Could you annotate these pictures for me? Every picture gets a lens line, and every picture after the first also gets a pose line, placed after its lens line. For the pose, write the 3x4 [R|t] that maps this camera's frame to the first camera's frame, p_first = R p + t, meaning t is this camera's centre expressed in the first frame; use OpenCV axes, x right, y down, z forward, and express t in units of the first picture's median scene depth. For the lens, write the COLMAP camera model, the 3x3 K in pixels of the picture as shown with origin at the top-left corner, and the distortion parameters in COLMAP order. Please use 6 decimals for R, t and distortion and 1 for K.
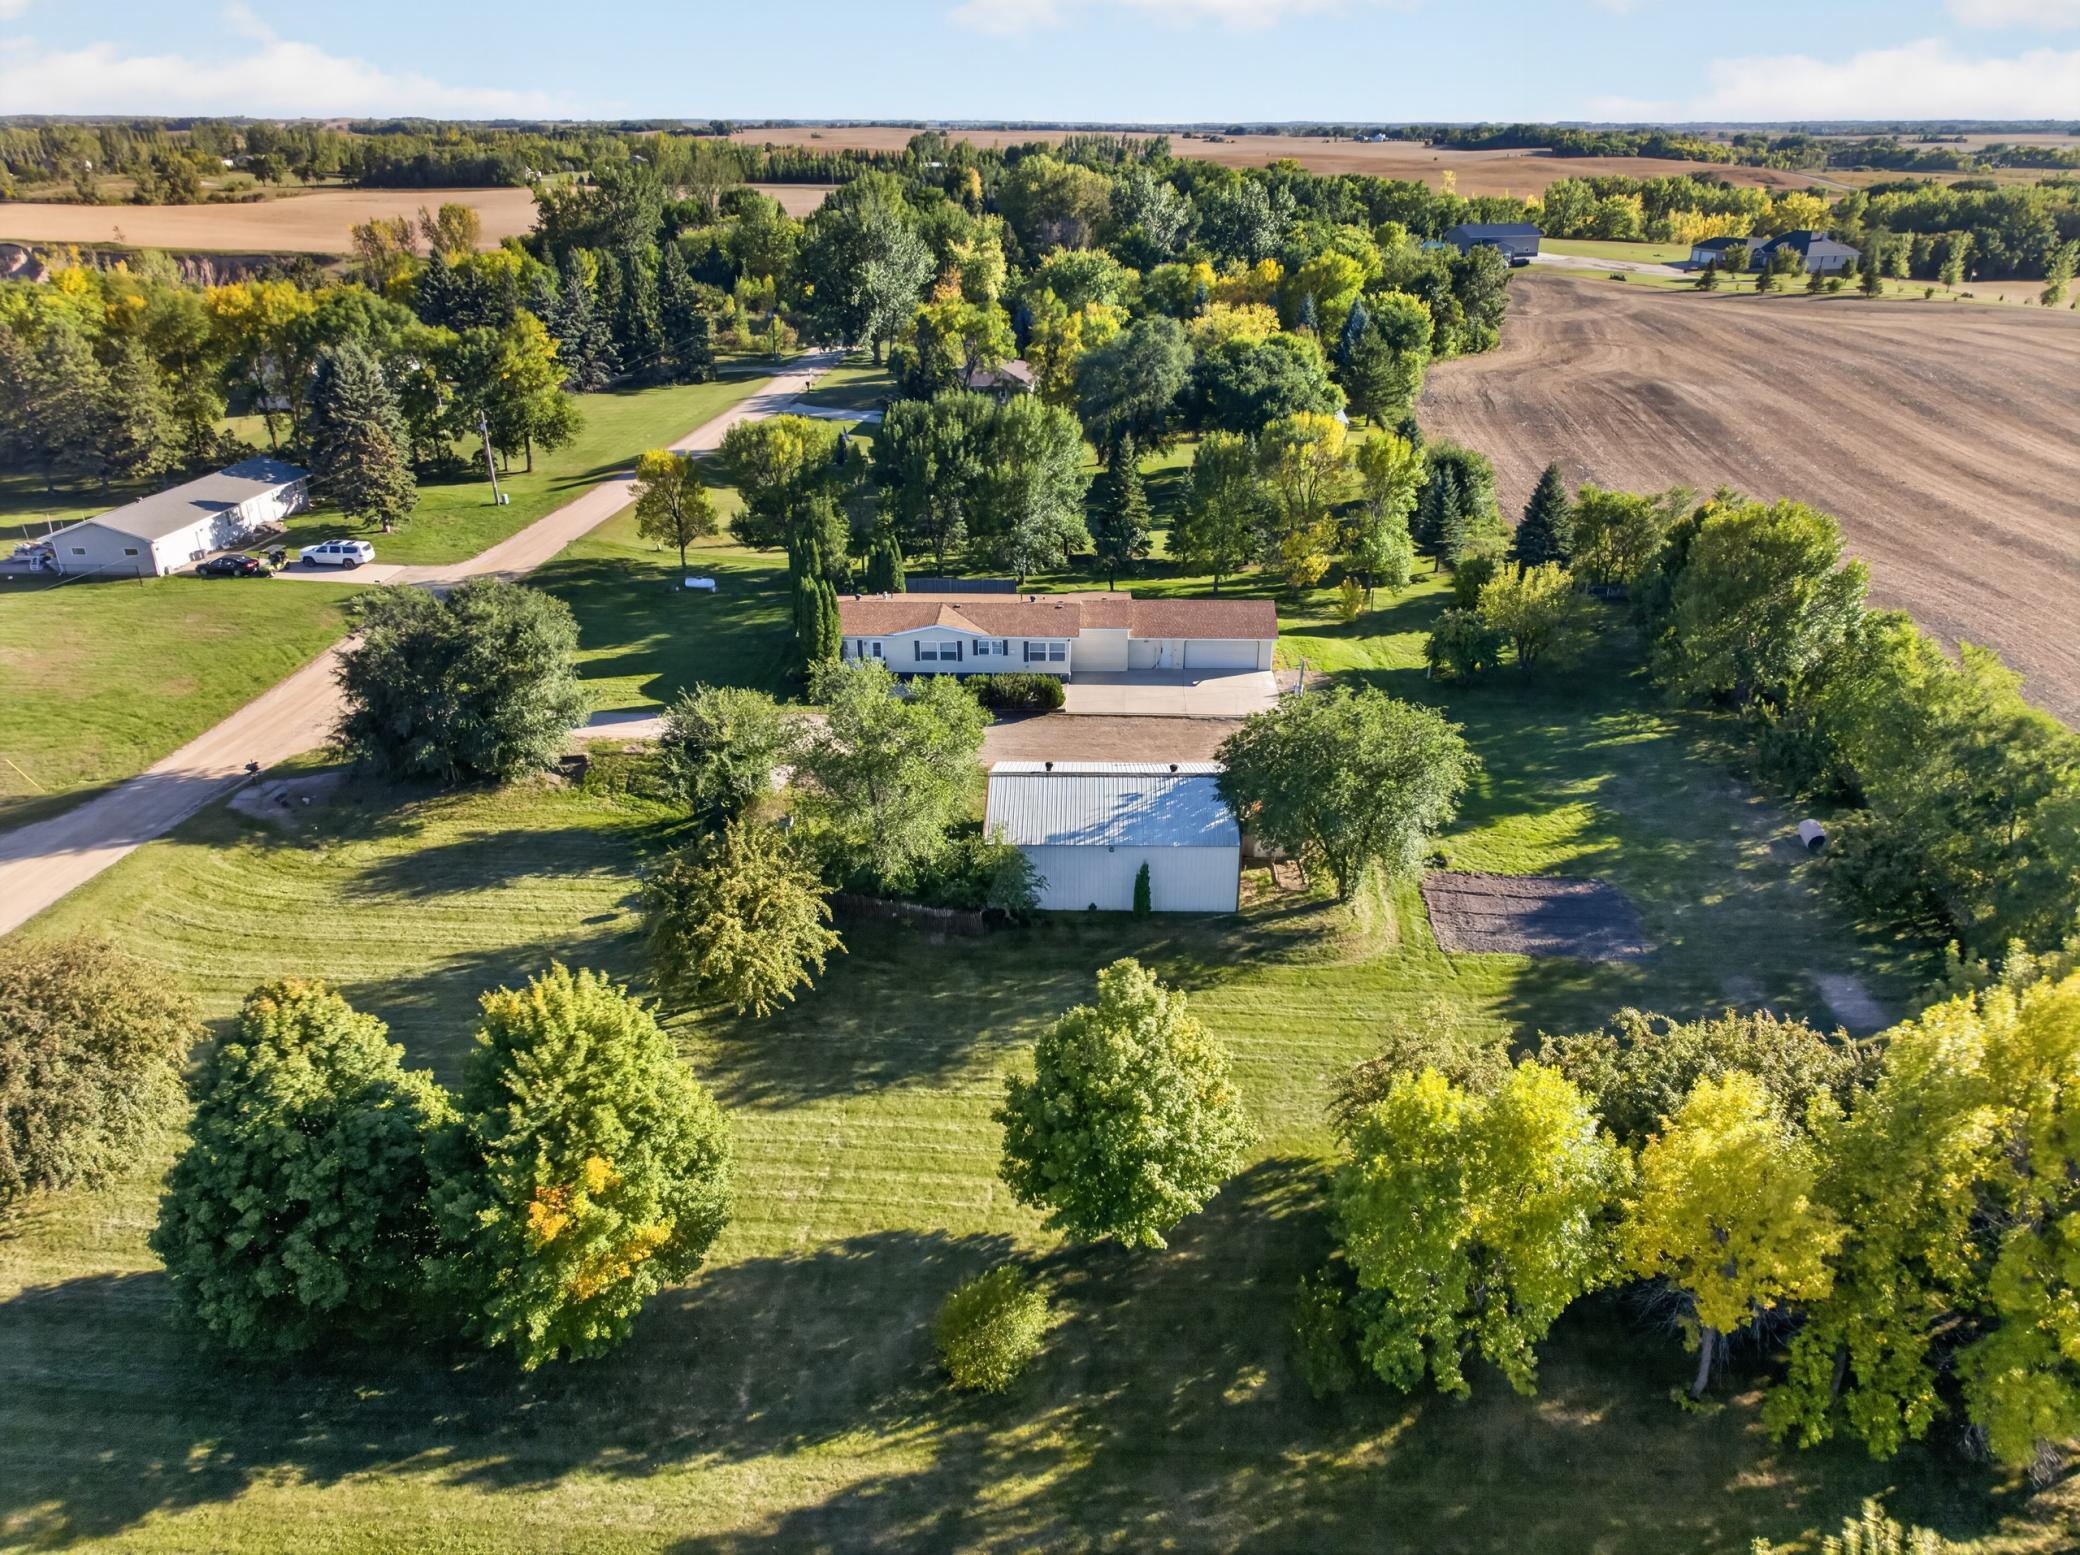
lens RADIAL K [[1411.9, 0, 1040.0], [0, 1411.9, 777.5], [0, 0, 1]] dist [-0.003867, 0.007421]
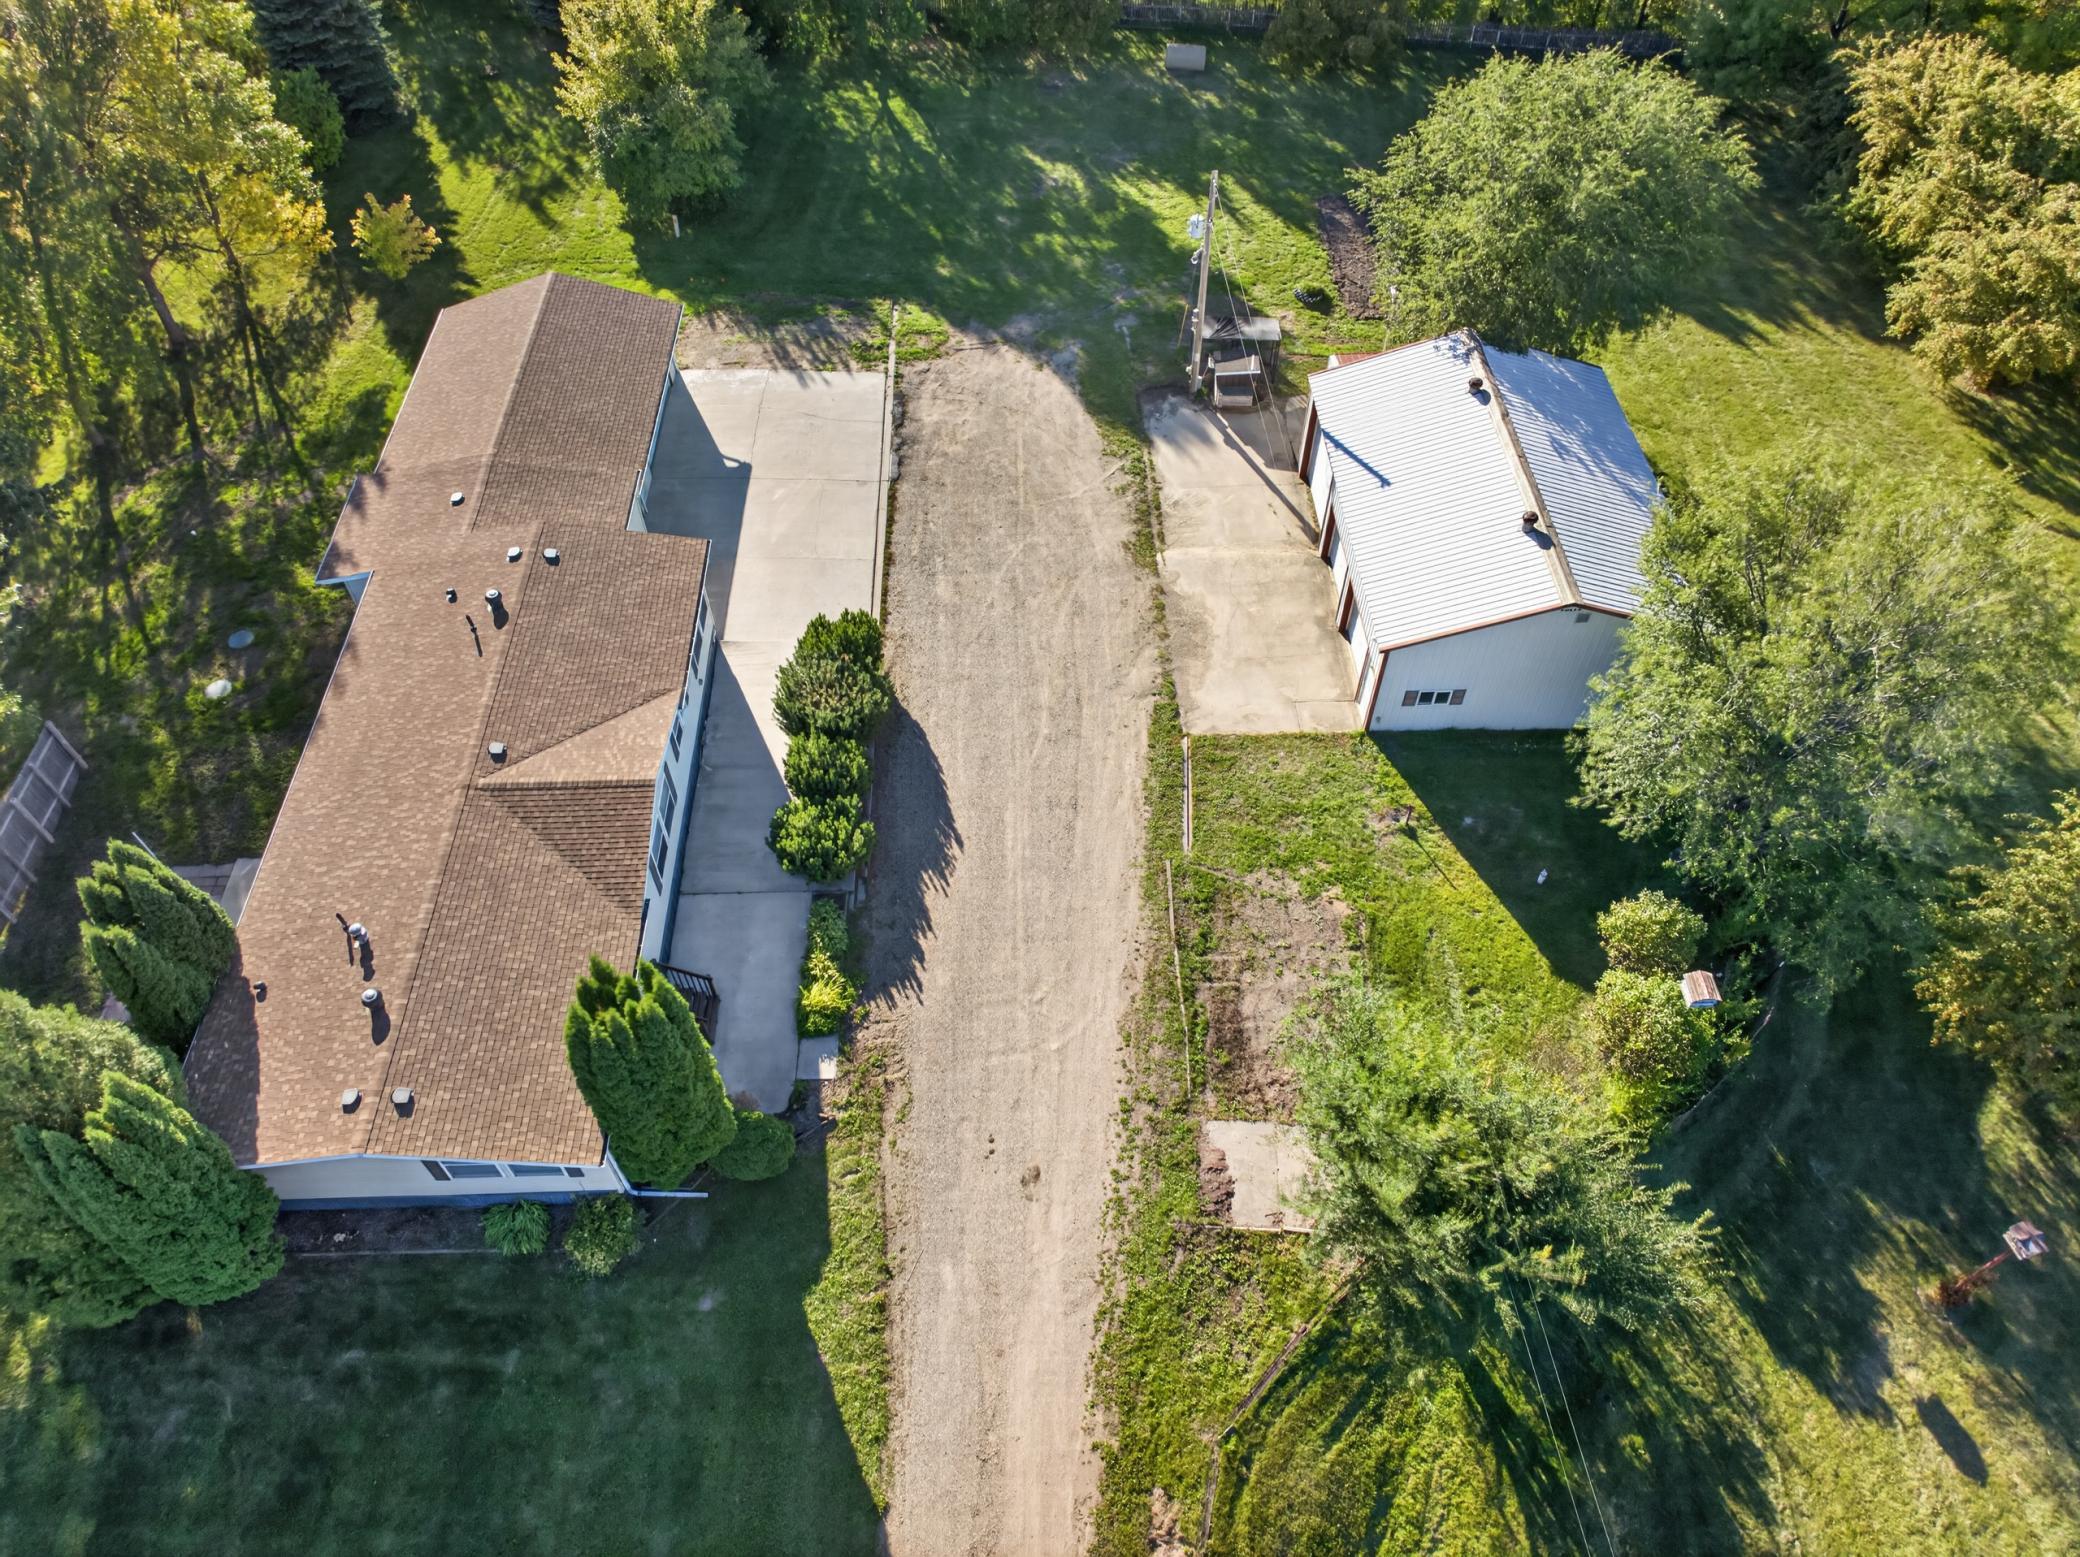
lens RADIAL K [[1396.8, 0, 1040.0], [0, 1396.8, 778.5], [0, 0, 1]] dist [0.001539, -0.039165]
pose [[-0.075596, -0.774845, 0.627615, -0.258018], [0.413180, 0.548497, 0.726934, -0.277222], [-0.907506, 0.314272, 0.278686, 0.680442]]
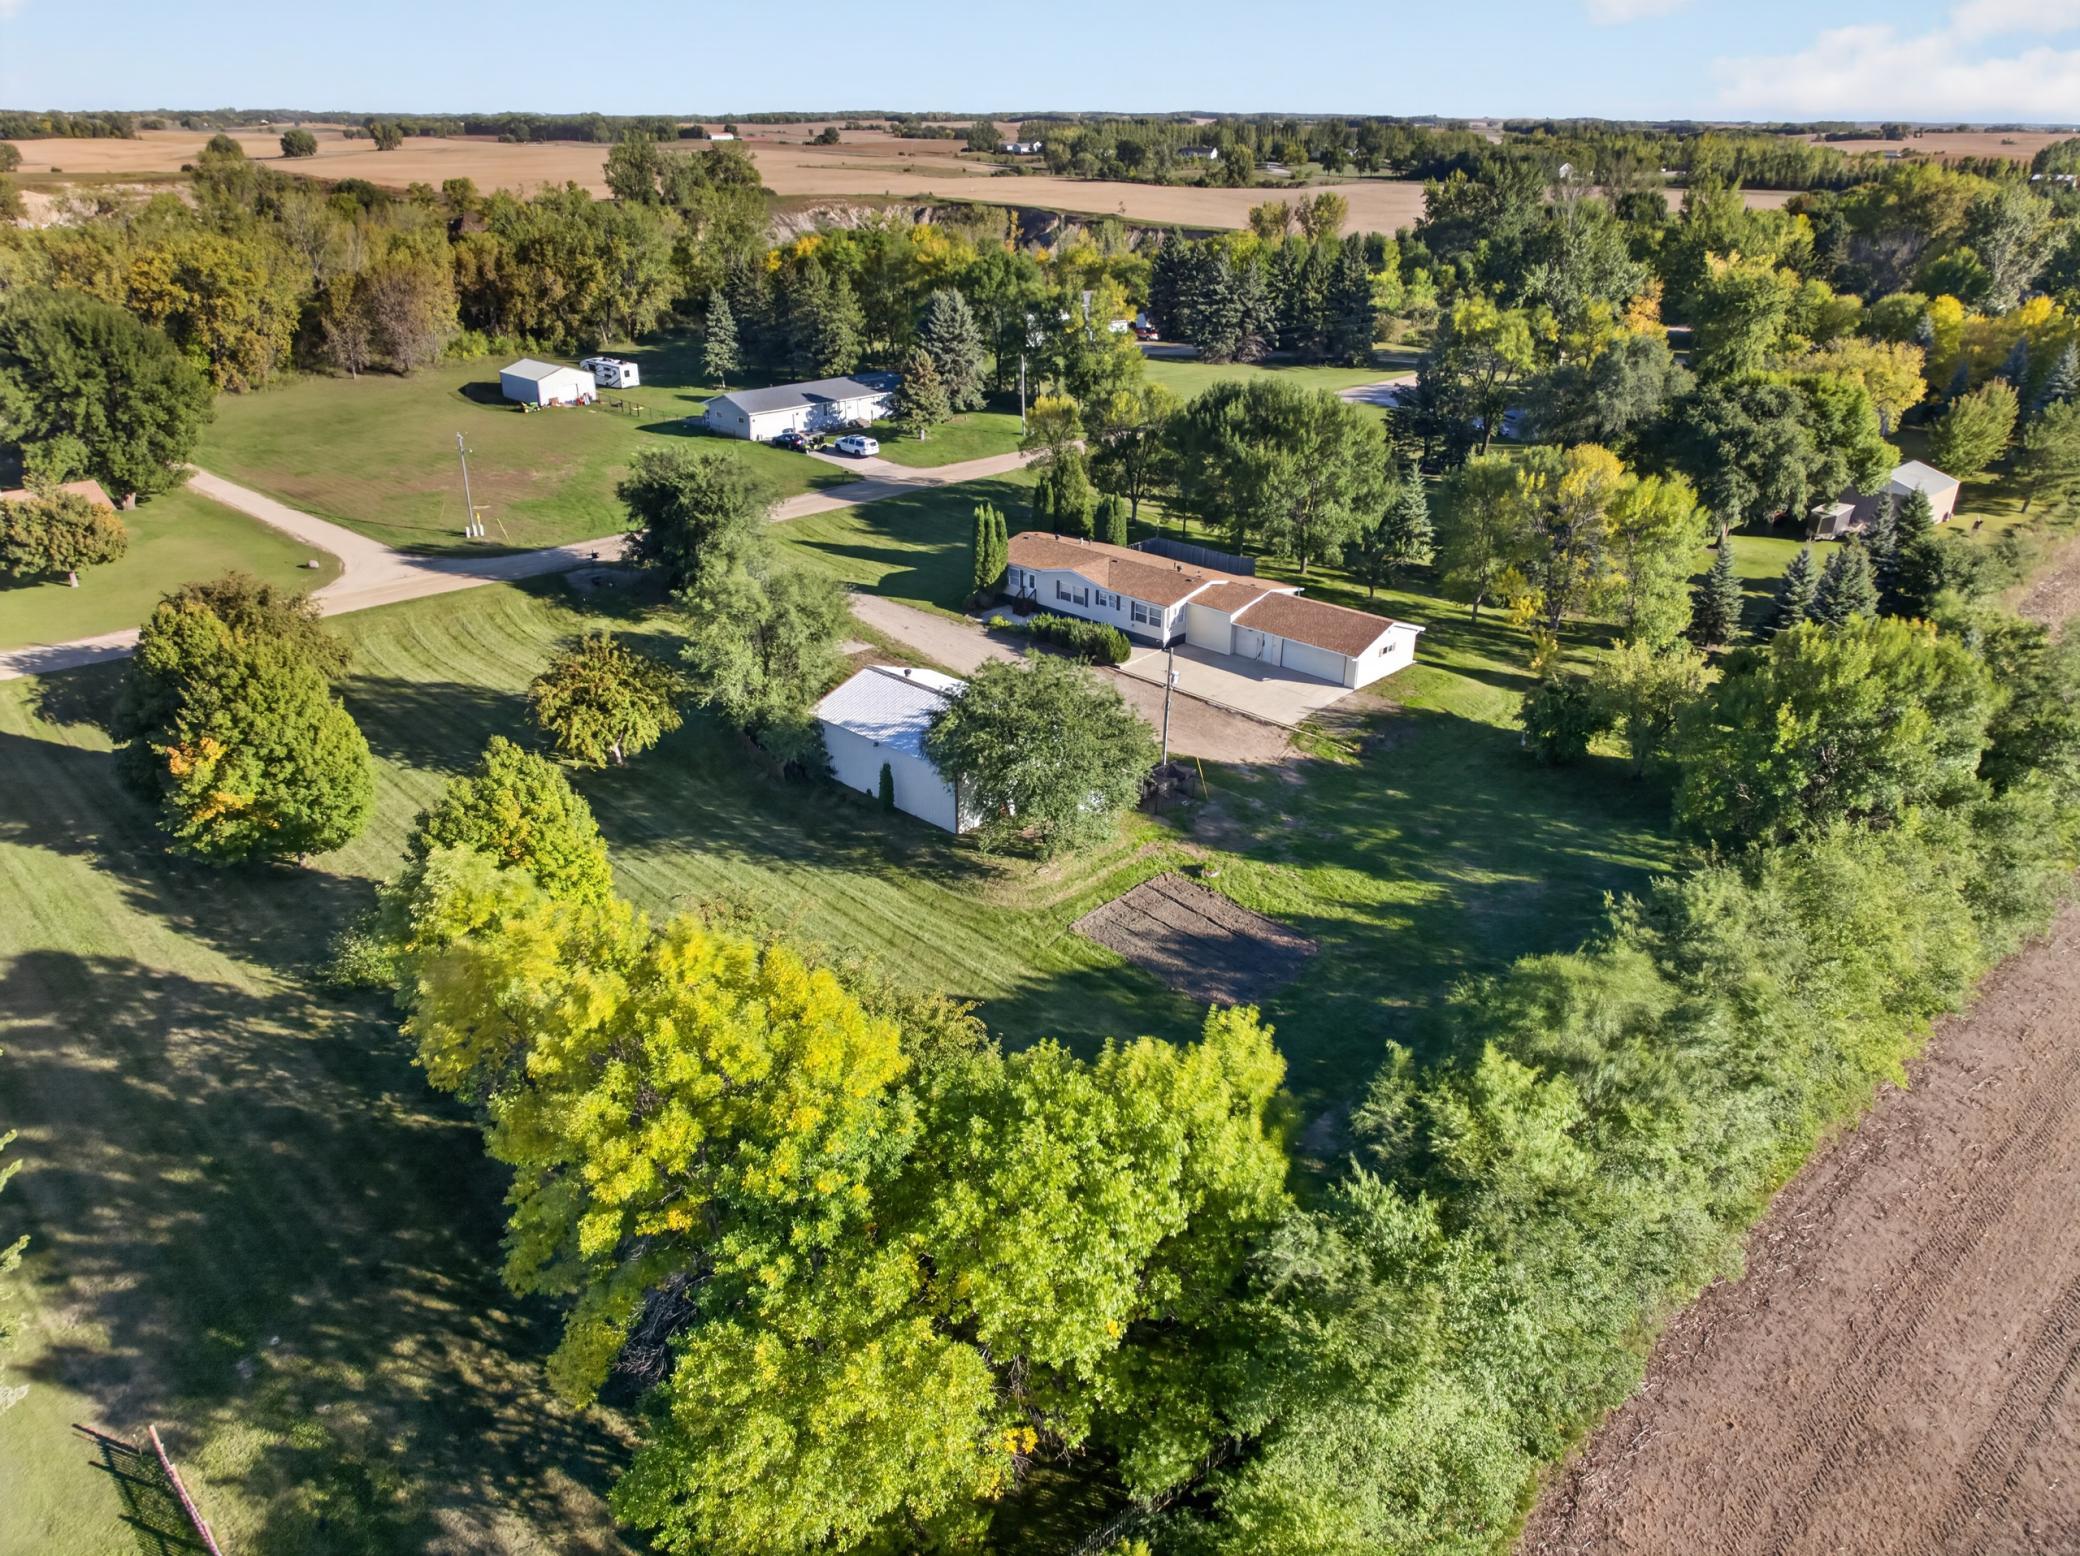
lens RADIAL K [[1396.7, 0, 1040.0], [0, 1396.7, 778.0], [0, 0, 1]] dist [-0.000678, -0.001980]
pose [[0.753642, 0.287656, -0.590997, 0.508970], [-0.284845, 0.953265, 0.100746, -0.046706], [0.592357, 0.092417, 0.800358, 0.102016]]
